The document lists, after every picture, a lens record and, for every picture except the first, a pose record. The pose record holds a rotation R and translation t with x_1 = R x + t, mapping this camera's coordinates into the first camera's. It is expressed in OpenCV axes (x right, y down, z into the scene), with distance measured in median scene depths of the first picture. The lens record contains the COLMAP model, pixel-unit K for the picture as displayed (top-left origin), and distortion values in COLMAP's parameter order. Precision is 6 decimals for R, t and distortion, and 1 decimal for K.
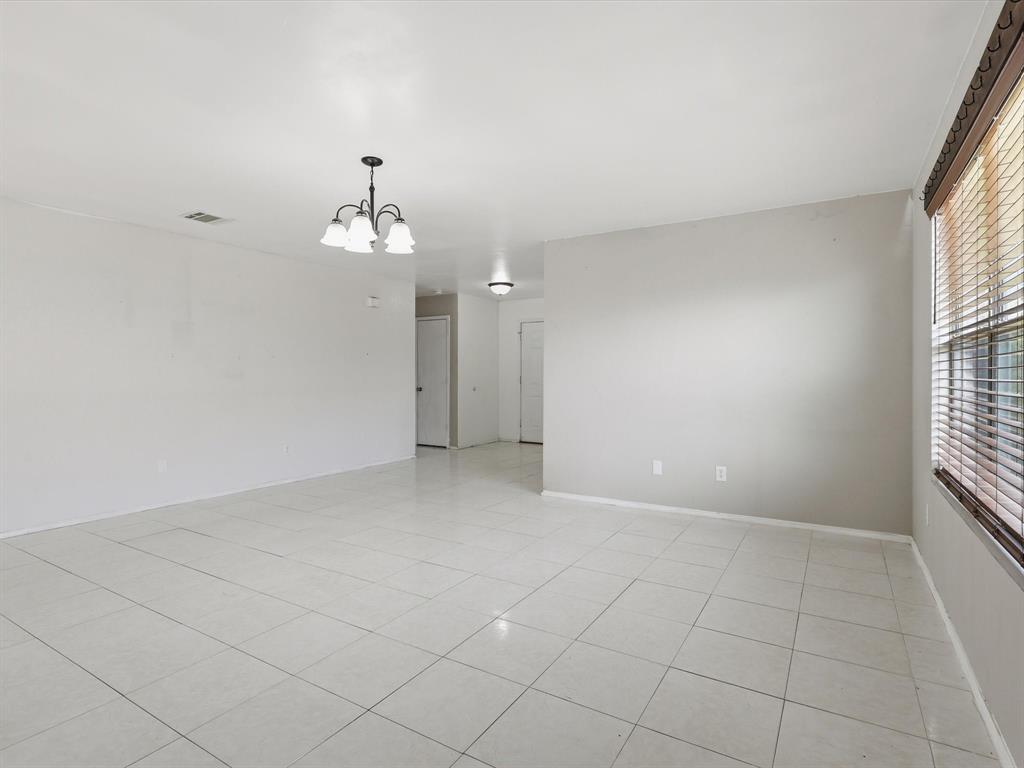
lens RADIAL K [[536.1, 0, 514.8], [0, 536.1, 370.1], [0, 0, 1]] dist [-0.002684, 0.000165]
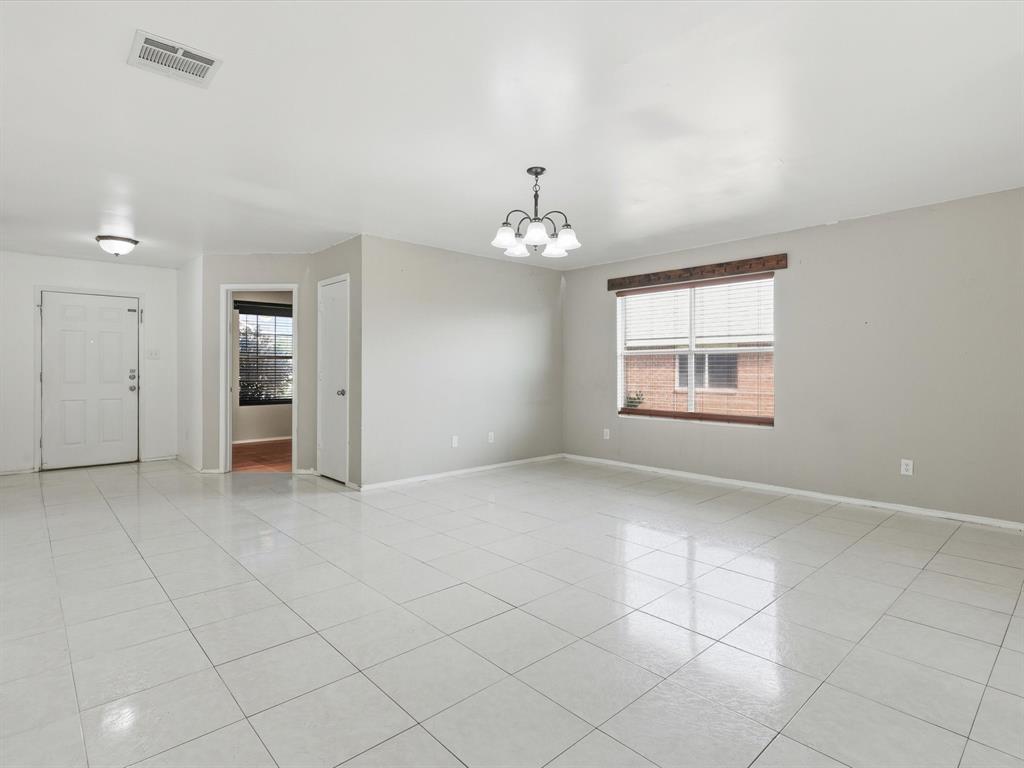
lens RADIAL K [[532.5, 0, 513.3], [0, 532.5, 366.1], [0, 0, 1]] dist [-0.000183, -0.000081]
pose [[0.282646, 0.004415, 0.959214, -0.549383], [-0.006120, 0.999977, -0.002799, 0.003502], [-0.959205, -0.005079, 0.282667, 0.309114]]
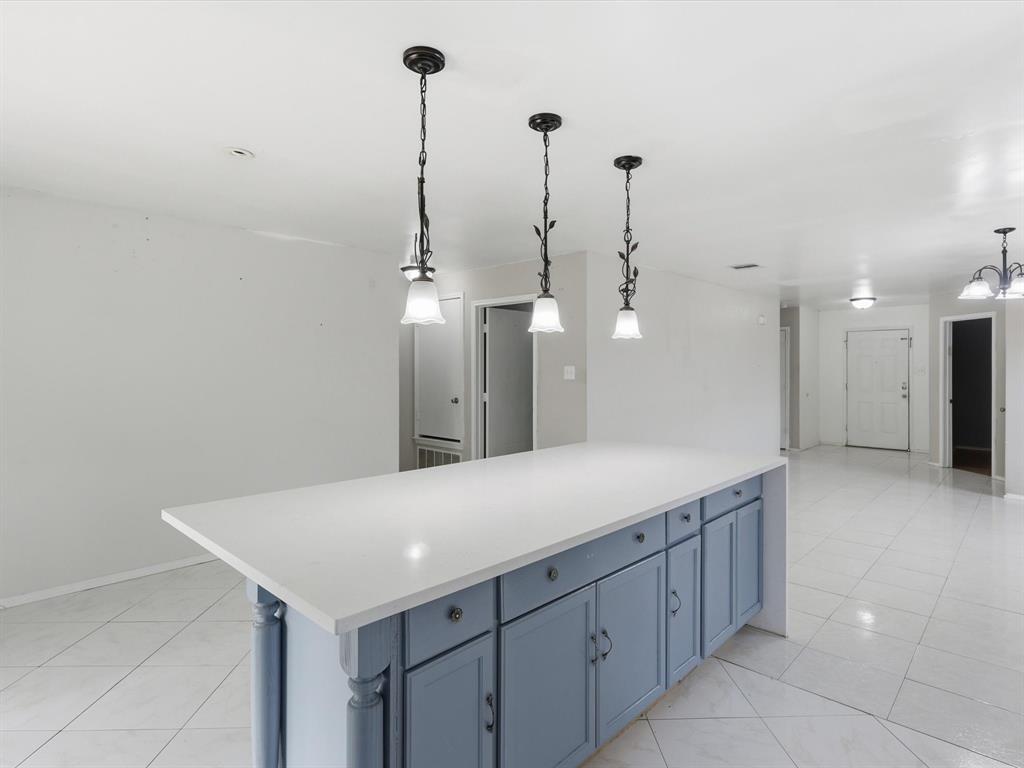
lens RADIAL K [[551.2, 0, 513.6], [0, 551.2, 365.1], [0, 0, 1]] dist [-0.000583, 0.000614]
pose [[0.976632, 0.000711, -0.214916, -0.473630], [-0.000616, 1.000000, 0.000511, -0.028191], [0.214916, -0.000367, 0.976632, -0.227093]]
